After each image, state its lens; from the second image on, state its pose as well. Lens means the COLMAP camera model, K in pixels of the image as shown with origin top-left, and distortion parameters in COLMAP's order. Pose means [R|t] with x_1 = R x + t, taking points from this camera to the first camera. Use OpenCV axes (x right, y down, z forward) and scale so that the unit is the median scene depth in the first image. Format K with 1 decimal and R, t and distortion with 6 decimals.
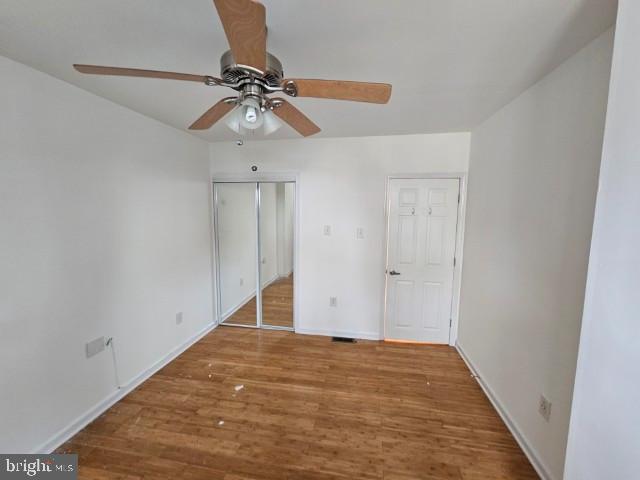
lens RADIAL K [[261.8, 0, 319.4], [0, 261.8, 239.3], [0, 0, 1]] dist [0.000073, 0.000221]
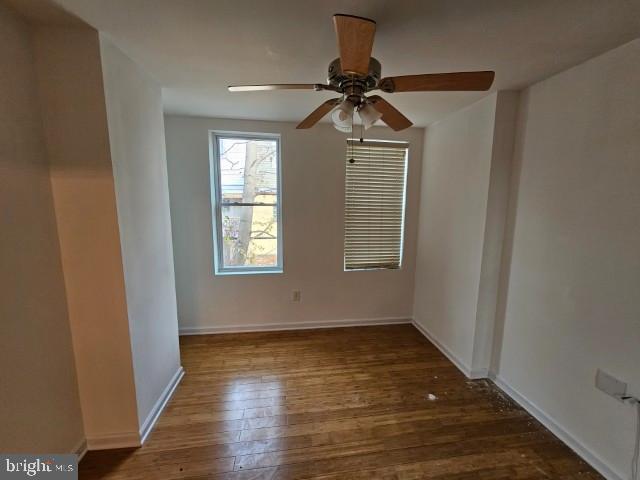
lens RADIAL K [[261.8, 0, 321.9], [0, 261.8, 239.7], [0, 0, 1]] dist [0.000073, 0.000221]
pose [[-0.951625, 0.042788, -0.304267, 0.144228], [-0.036763, 0.967287, 0.251005, -0.155982], [0.305054, 0.250049, -0.918922, 1.376478]]
